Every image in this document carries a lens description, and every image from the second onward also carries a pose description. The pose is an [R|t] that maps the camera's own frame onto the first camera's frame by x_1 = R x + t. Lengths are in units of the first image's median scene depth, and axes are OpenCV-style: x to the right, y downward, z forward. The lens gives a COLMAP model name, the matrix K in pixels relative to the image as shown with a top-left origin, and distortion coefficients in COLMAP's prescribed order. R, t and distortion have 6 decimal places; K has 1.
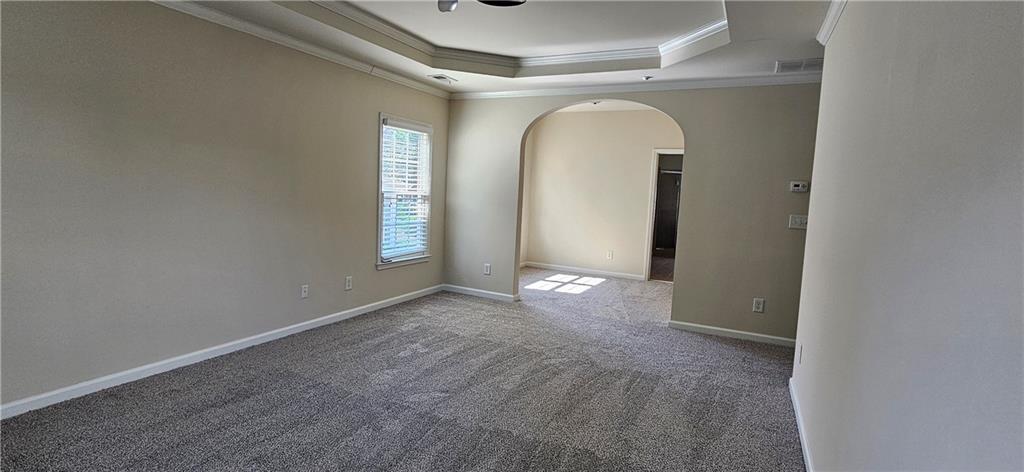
lens RADIAL K [[480.1, 0, 507.3], [0, 480.1, 234.7], [0, 0, 1]] dist [-0.000807, -0.000102]
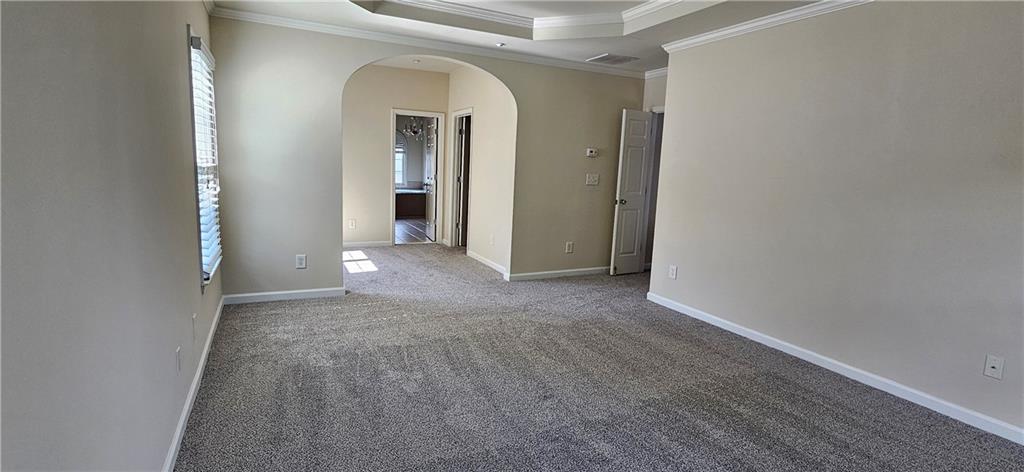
lens RADIAL K [[480.1, 0, 508.0], [0, 480.1, 236.0], [0, 0, 1]] dist [-0.000807, -0.000102]
pose [[0.601393, -0.143707, 0.785923, -0.613356], [0.067256, 0.989305, 0.129431, -0.062133], [-0.796118, -0.024981, 0.604626, 0.400855]]
